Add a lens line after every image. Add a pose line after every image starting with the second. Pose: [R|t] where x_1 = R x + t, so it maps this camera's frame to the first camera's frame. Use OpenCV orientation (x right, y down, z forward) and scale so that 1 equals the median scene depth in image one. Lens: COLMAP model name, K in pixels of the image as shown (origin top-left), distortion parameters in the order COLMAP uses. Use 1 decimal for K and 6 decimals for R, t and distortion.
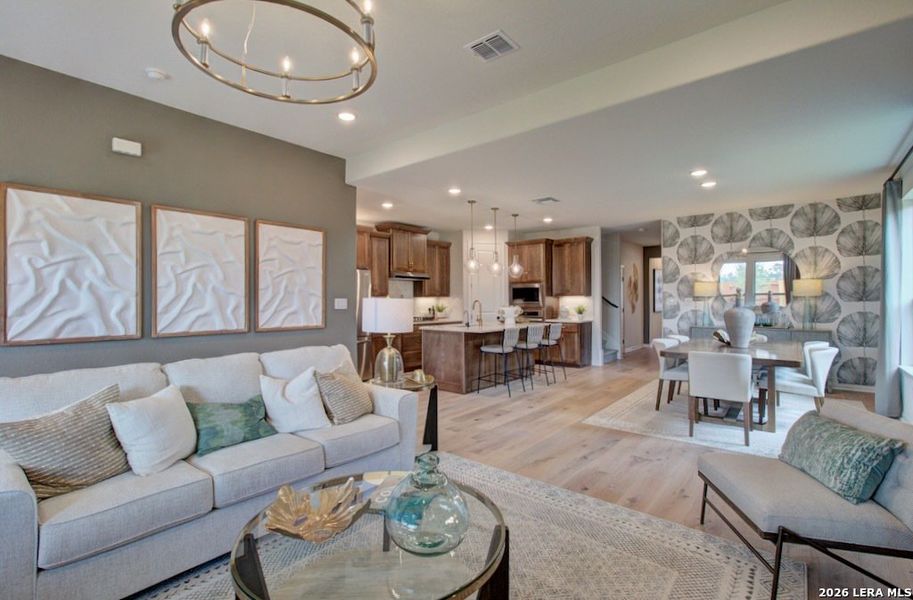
lens RADIAL K [[419.9, 0, 456.9], [0, 419.9, 300.8], [0, 0, 1]] dist [-0.008894, 0.004233]
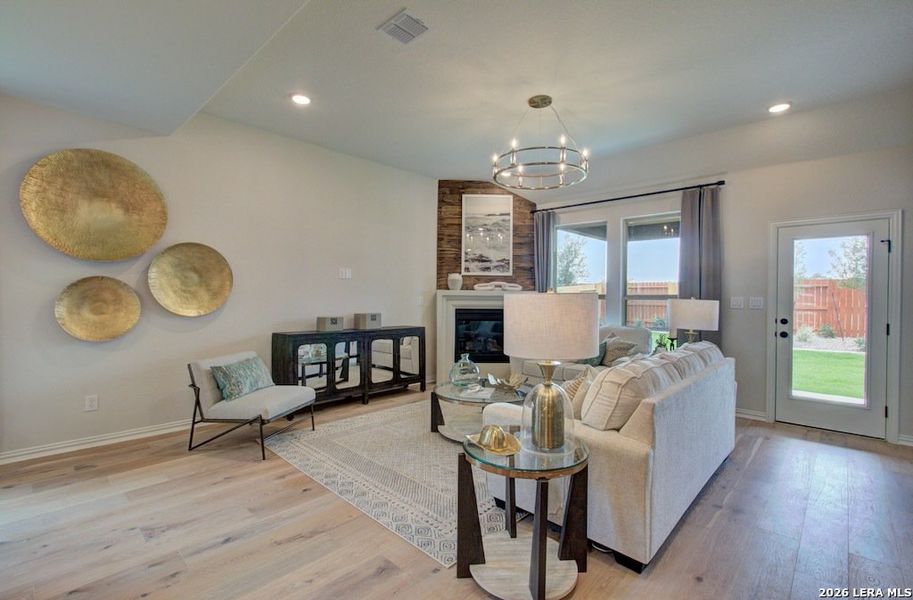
lens RADIAL K [[419.9, 0, 452.0], [0, 419.9, 292.0], [0, 0, 1]] dist [-0.008894, 0.004233]
pose [[-0.998029, -0.004014, 0.062625, -0.042739], [-0.004800, 0.999912, -0.012398, -0.000060], [-0.062570, -0.012674, -0.997960, 0.920305]]
